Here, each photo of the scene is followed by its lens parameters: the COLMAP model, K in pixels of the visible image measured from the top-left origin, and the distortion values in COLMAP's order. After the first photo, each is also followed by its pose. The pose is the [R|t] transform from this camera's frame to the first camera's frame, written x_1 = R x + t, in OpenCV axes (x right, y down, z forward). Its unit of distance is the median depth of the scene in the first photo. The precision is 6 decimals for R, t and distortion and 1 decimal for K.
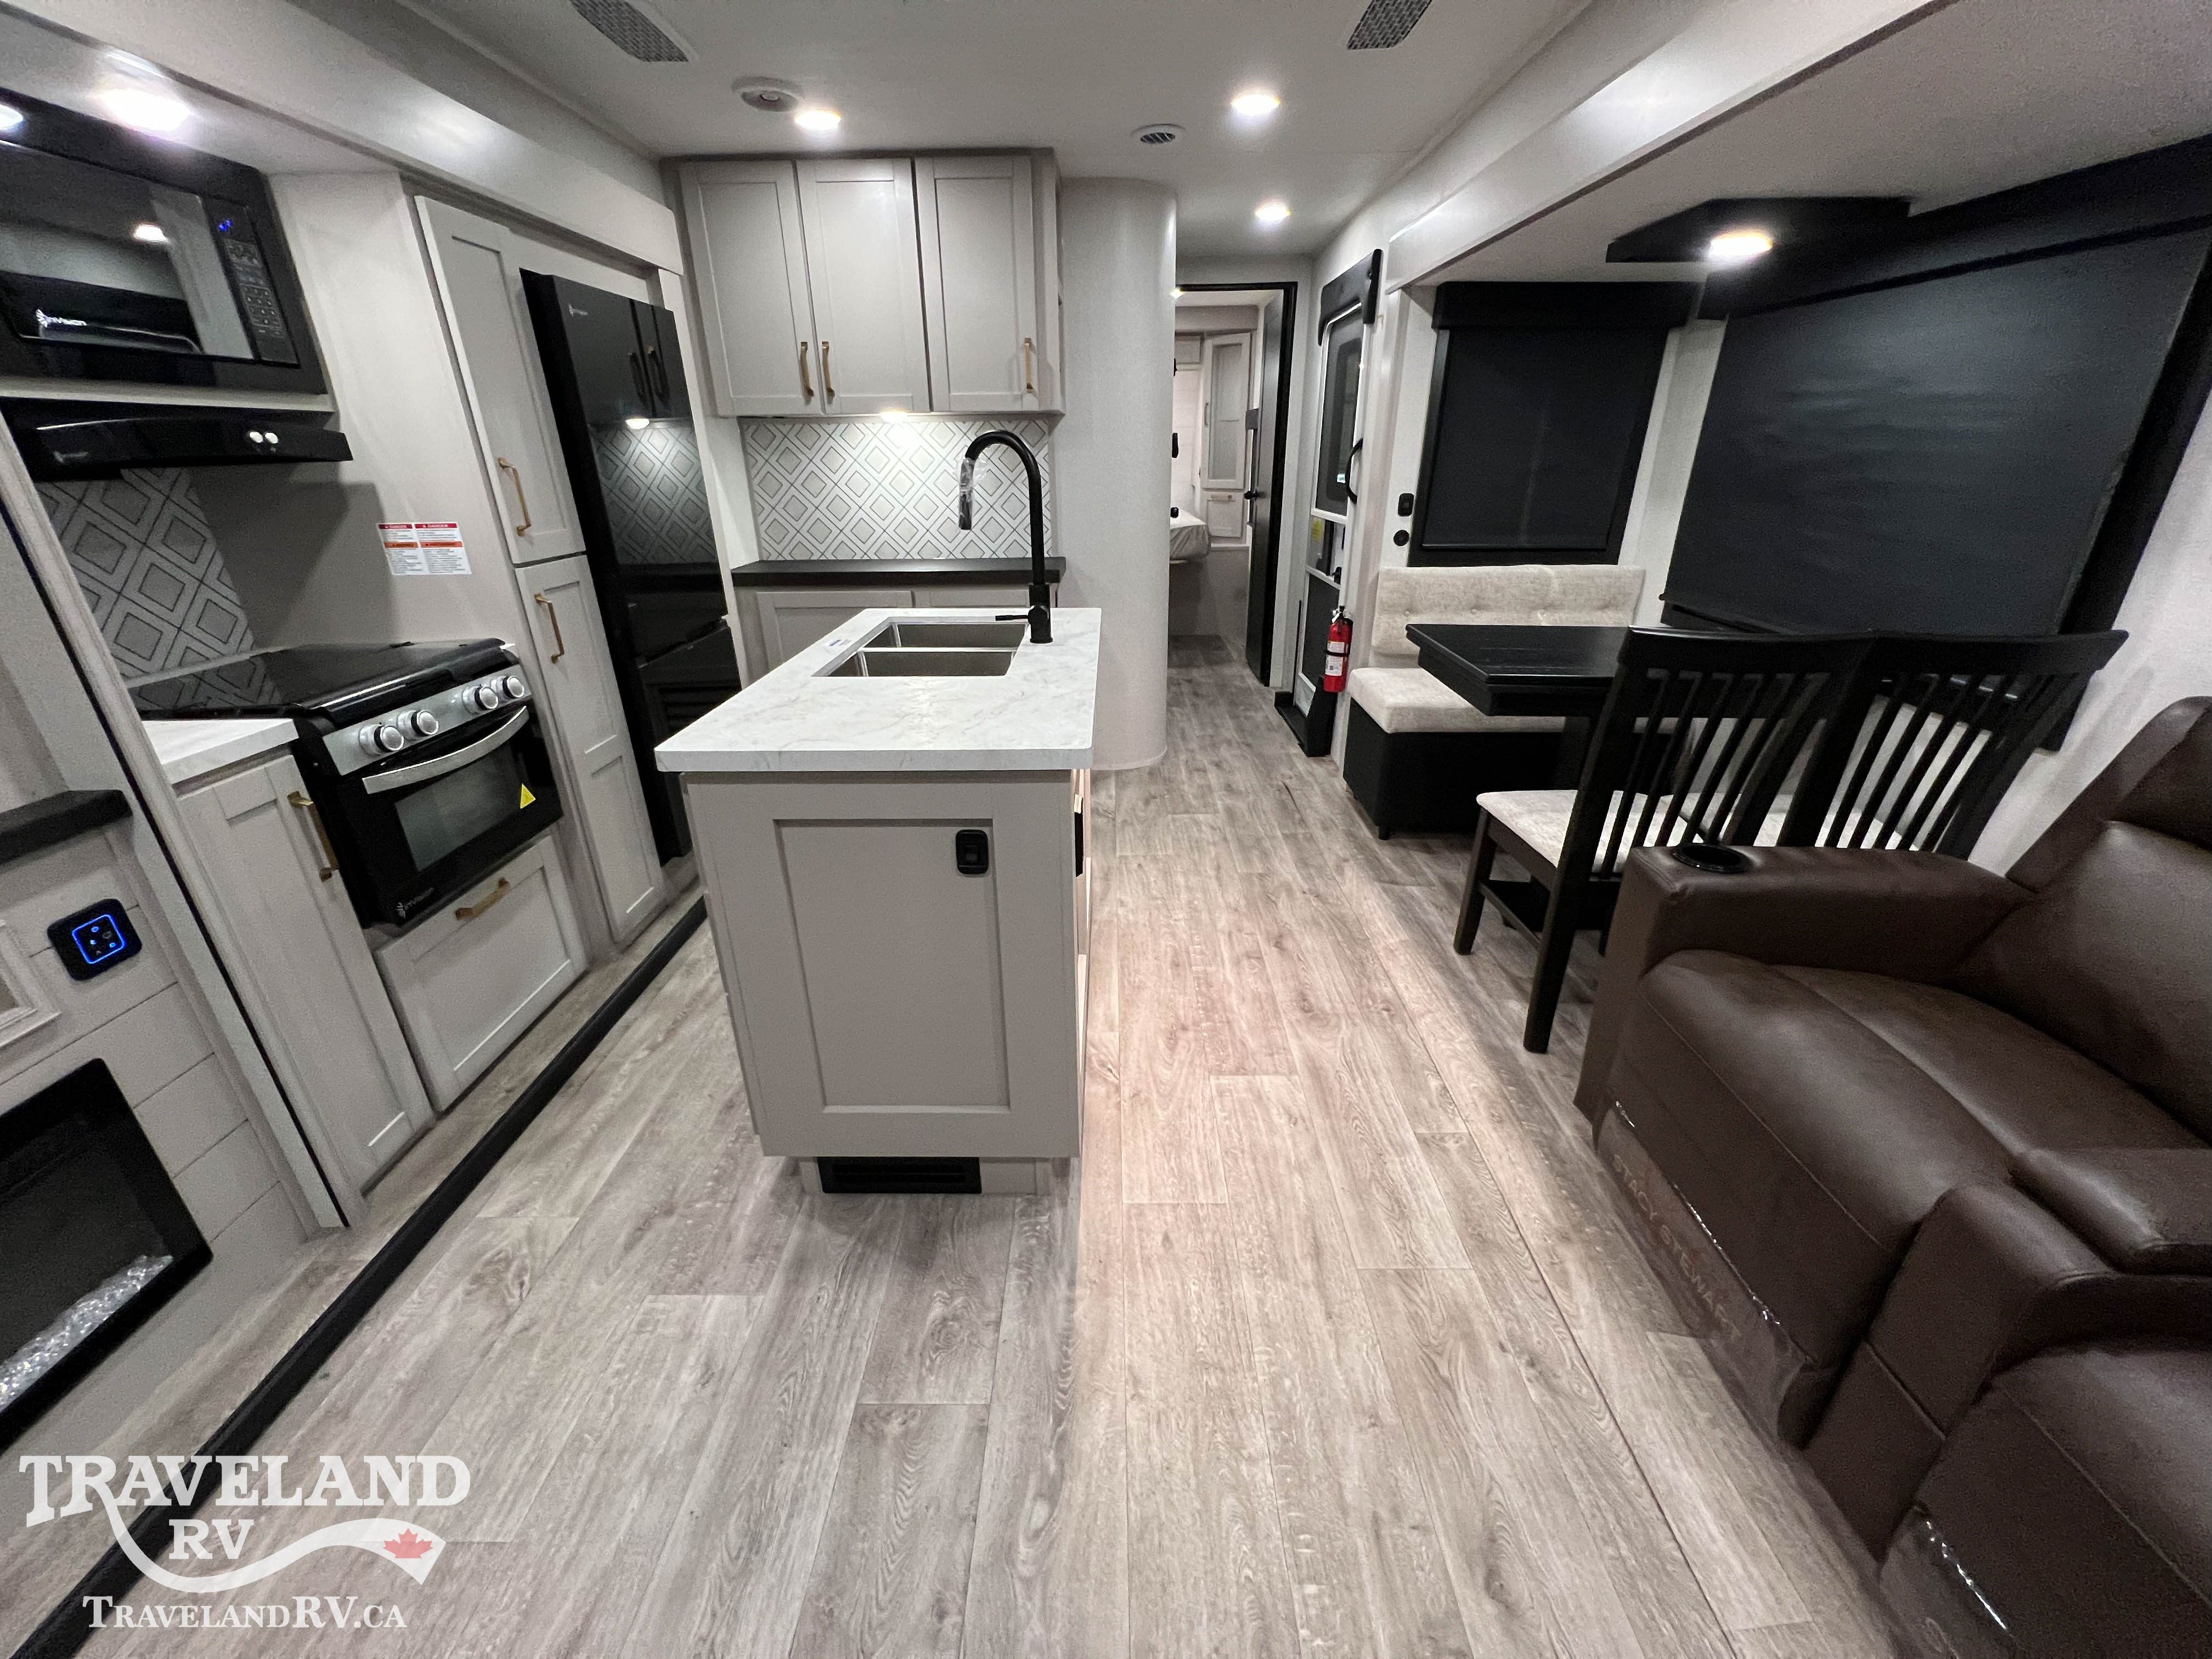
lens RADIAL K [[884.6, 0, 1100.9], [0, 884.6, 825.1], [0, 0, 1]] dist [-0.001201, 0.000189]
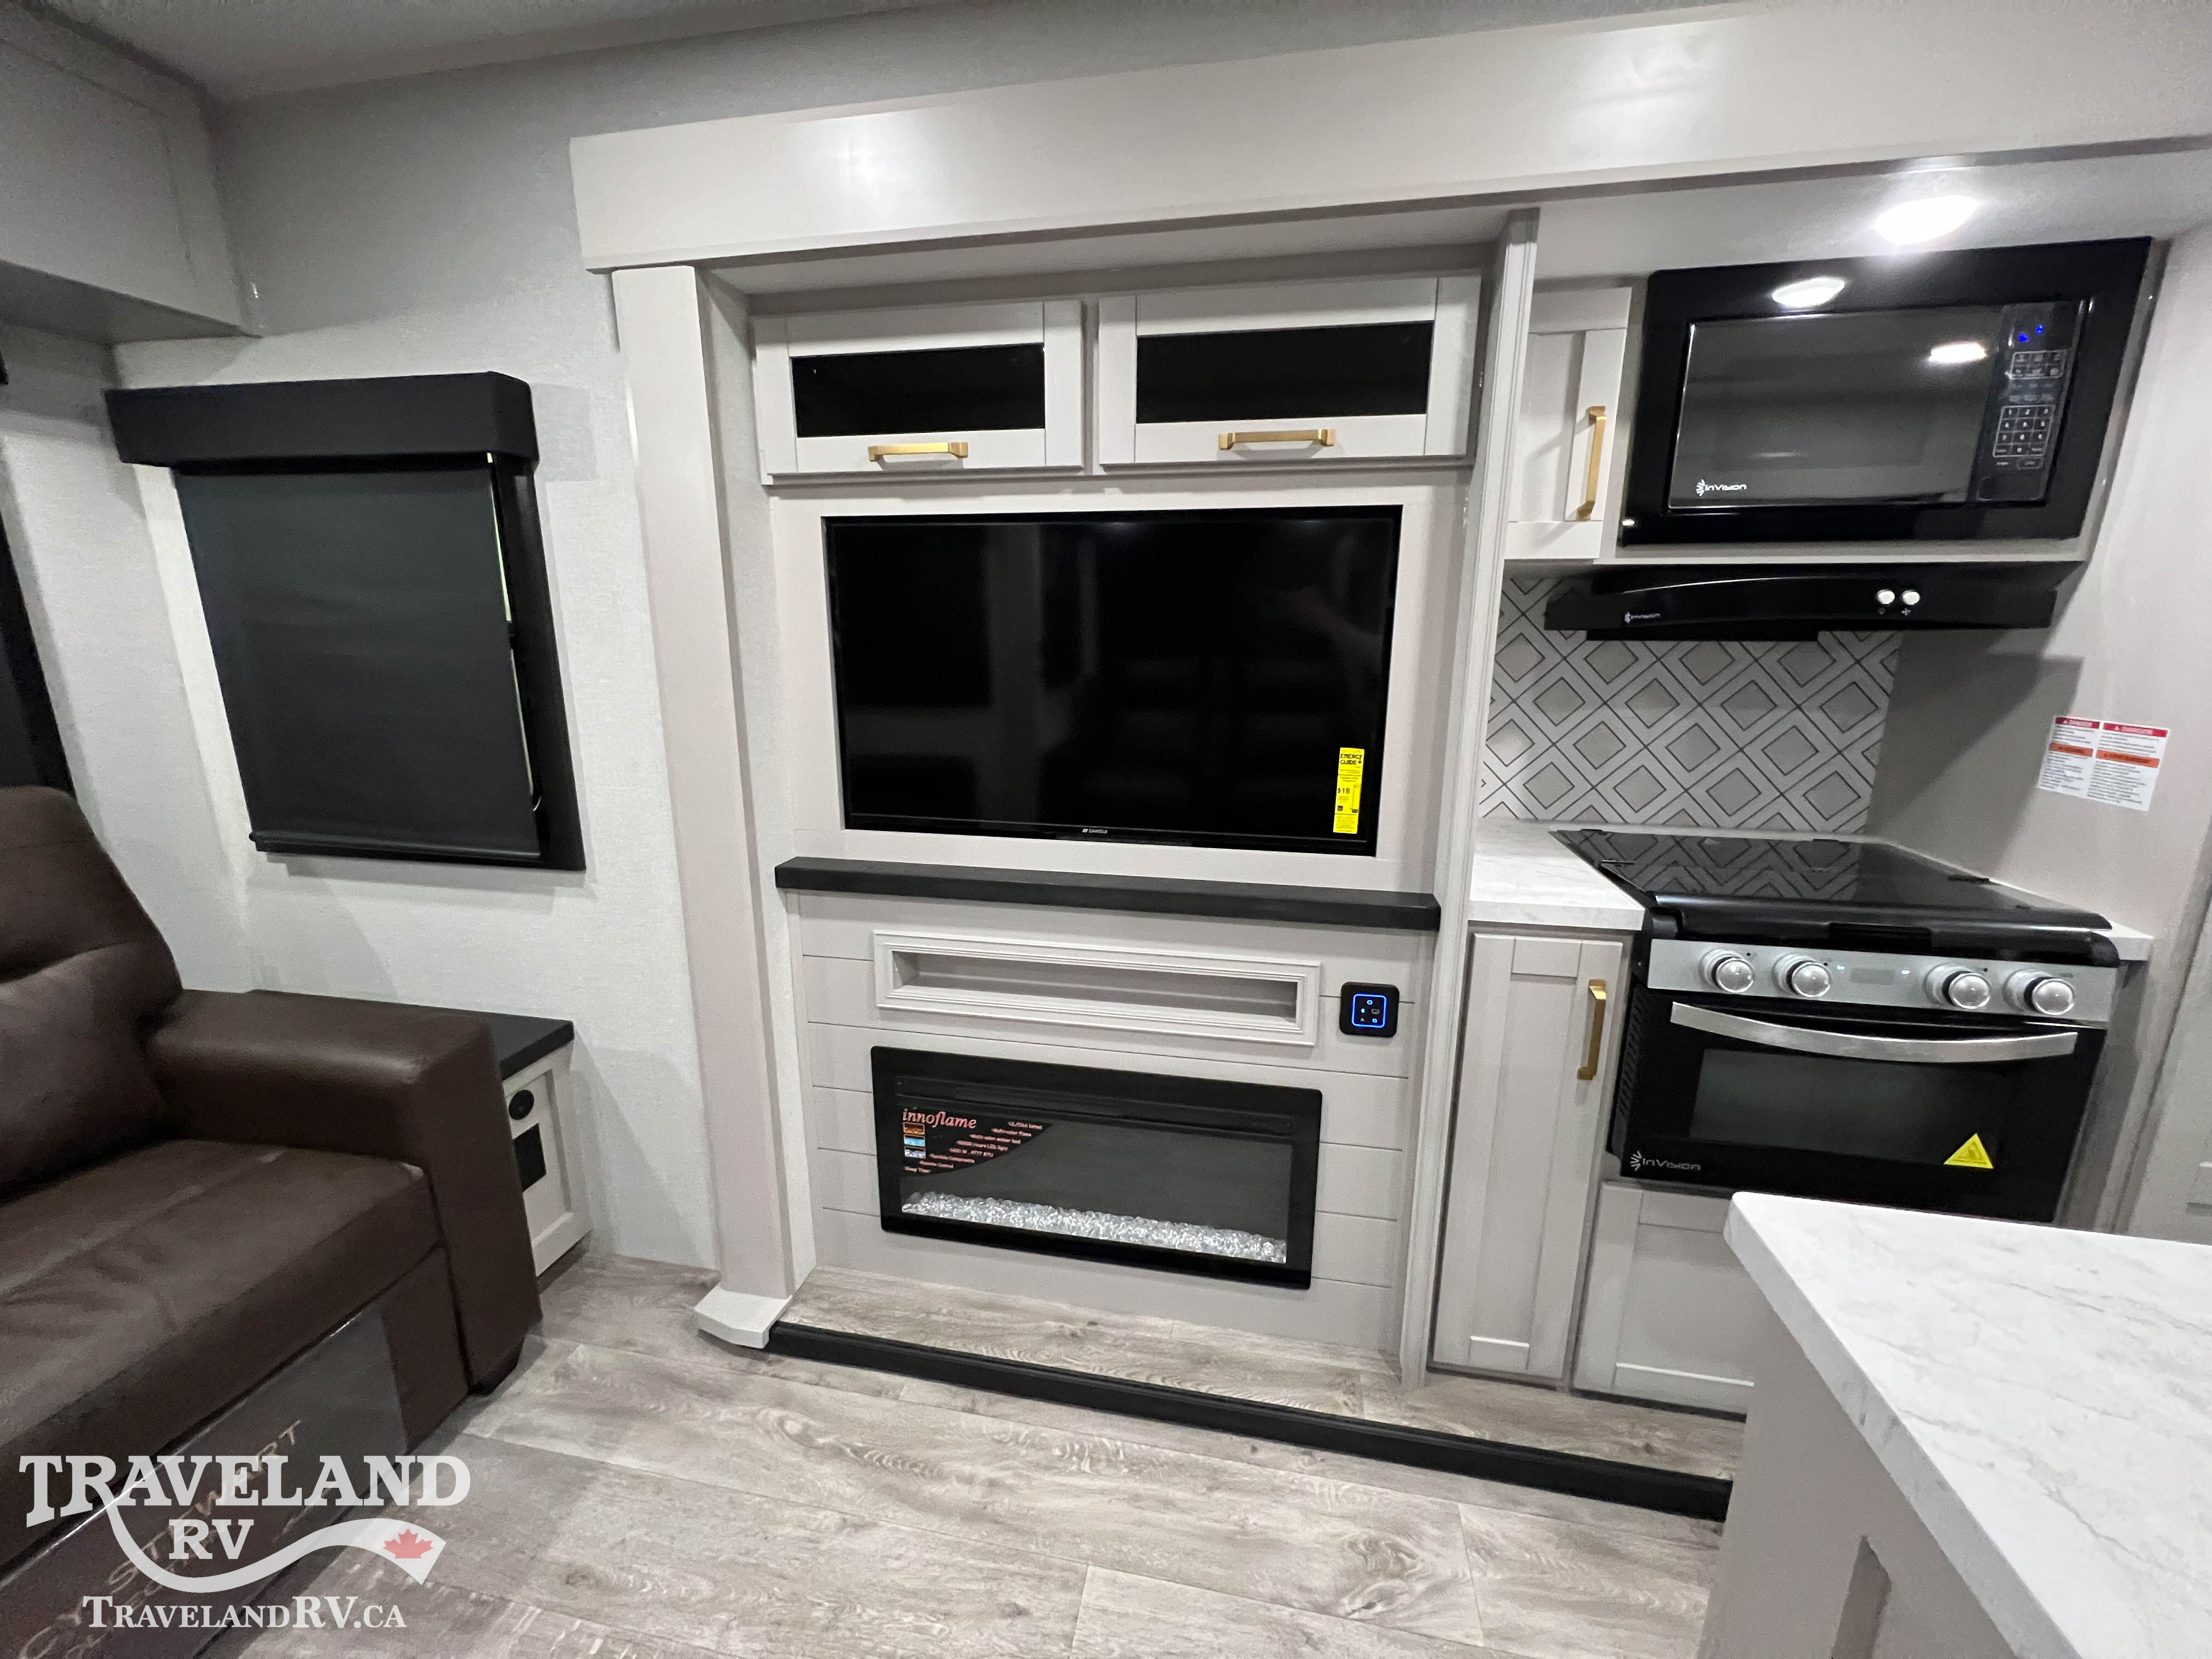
lens RADIAL K [[884.6, 0, 1100.9], [0, 884.6, 825.1], [0, 0, 1]] dist [-0.001201, 0.000189]
pose [[-0.188125, 0.233445, -0.953998, -0.012739], [-0.386512, 0.875365, 0.290422, -0.191113], [0.902894, 0.423368, -0.074448, 0.447029]]
